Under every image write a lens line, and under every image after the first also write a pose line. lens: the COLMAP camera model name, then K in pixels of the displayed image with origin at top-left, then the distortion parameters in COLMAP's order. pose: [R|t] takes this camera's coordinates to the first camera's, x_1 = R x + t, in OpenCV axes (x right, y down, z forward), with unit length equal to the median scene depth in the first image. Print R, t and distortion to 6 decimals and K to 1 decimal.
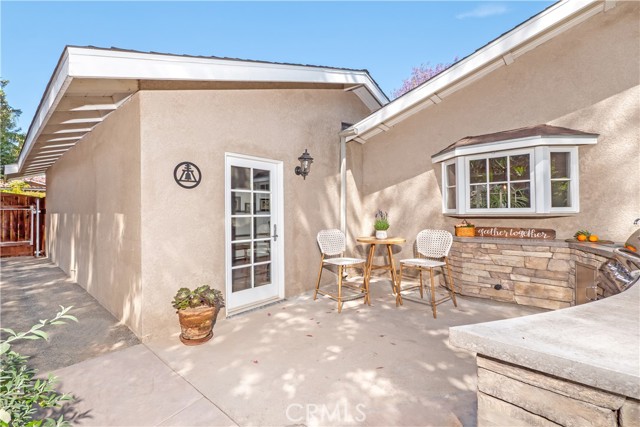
lens RADIAL K [[269.0, 0, 320.0], [0, 269.0, 213.5], [0, 0, 1]] dist [0.003067, 0.000241]
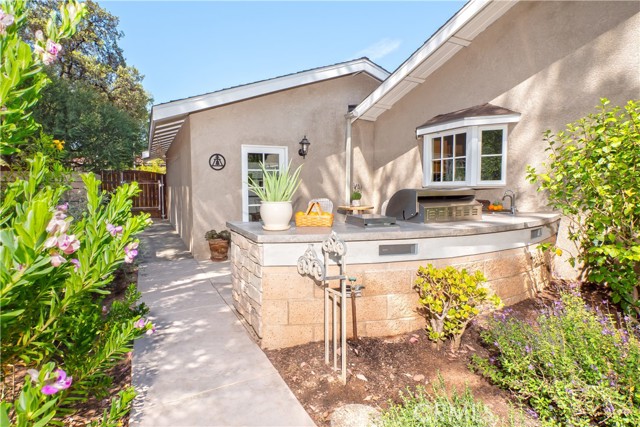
lens RADIAL K [[368.0, 0, 320.0], [0, 368.0, 213.5], [0, 0, 1]] dist [0.002286, 0.000519]
pose [[0.907888, 0.031196, -0.418051, 0.775776], [-0.001133, 0.997406, 0.071970, 0.004127], [0.419212, -0.064867, 0.905568, -0.588663]]
